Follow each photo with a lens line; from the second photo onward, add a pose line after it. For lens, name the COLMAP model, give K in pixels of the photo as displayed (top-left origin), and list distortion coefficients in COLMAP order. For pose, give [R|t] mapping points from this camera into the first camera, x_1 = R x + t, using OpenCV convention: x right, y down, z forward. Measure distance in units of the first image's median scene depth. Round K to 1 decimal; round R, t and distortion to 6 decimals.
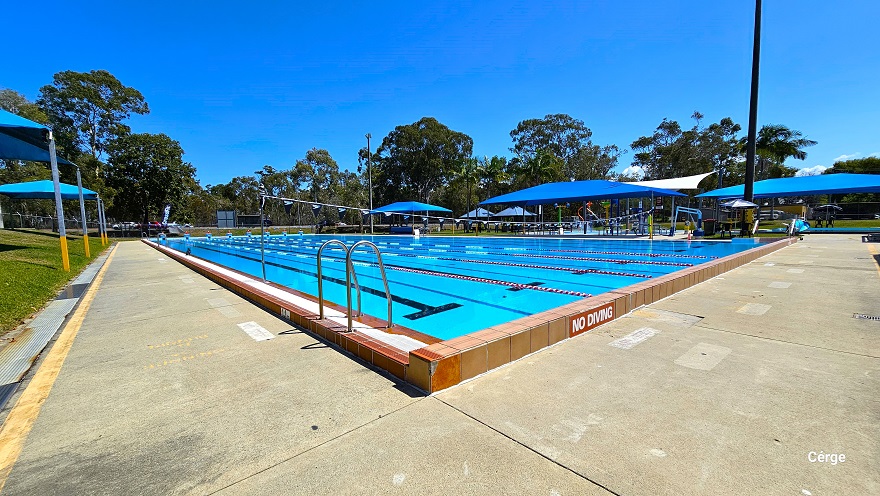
lens RADIAL K [[360.0, 0, 442.9], [0, 360.0, 252.4], [0, 0, 1]] dist [0.002309, 0.000504]
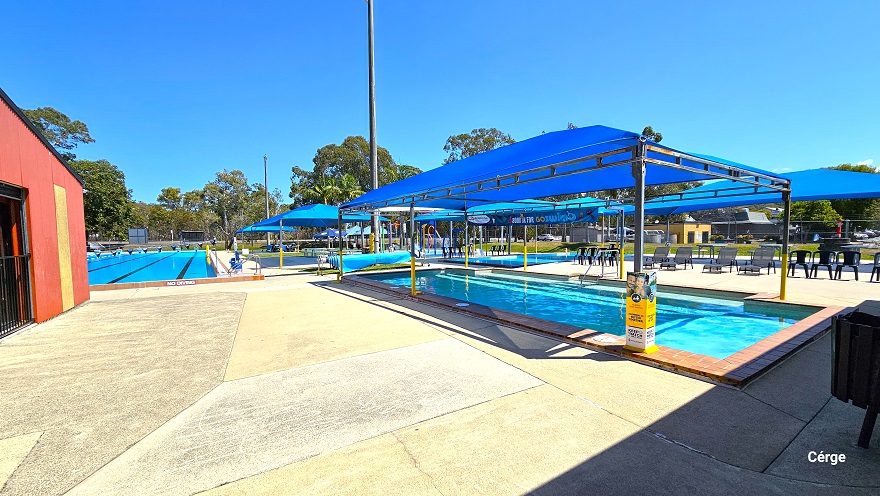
lens RADIAL K [[360.0, 0, 441.4], [0, 360.0, 255.8], [0, 0, 1]] dist [0.002309, 0.000504]
pose [[0.990026, 0.010738, -0.140473, 0.443470], [-0.014291, 0.999602, -0.024311, -0.015598], [0.140156, 0.026076, 0.989786, 0.029197]]
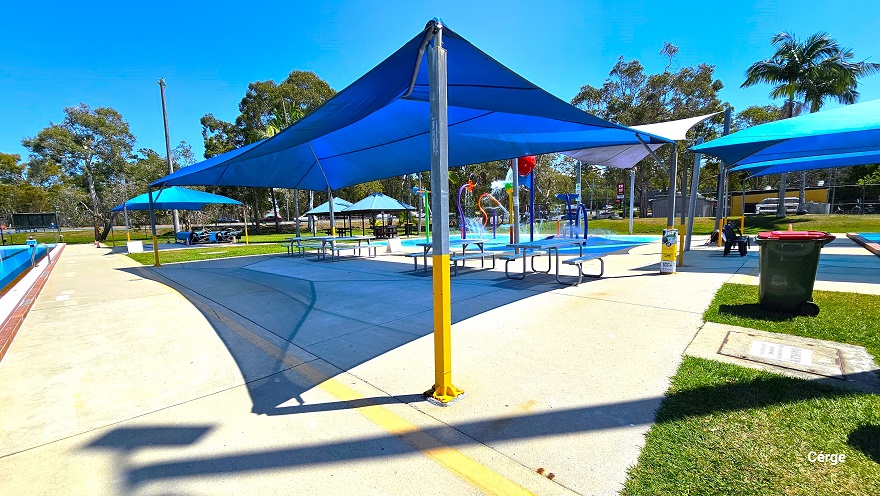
lens RADIAL K [[360.0, 0, 438.0], [0, 360.0, 255.0], [0, 0, 1]] dist [0.002309, 0.000504]
pose [[0.997563, -0.020038, 0.066825, 0.212957], [0.018051, 0.999381, 0.030210, -0.036480], [-0.067389, -0.028930, 0.997307, 0.328789]]
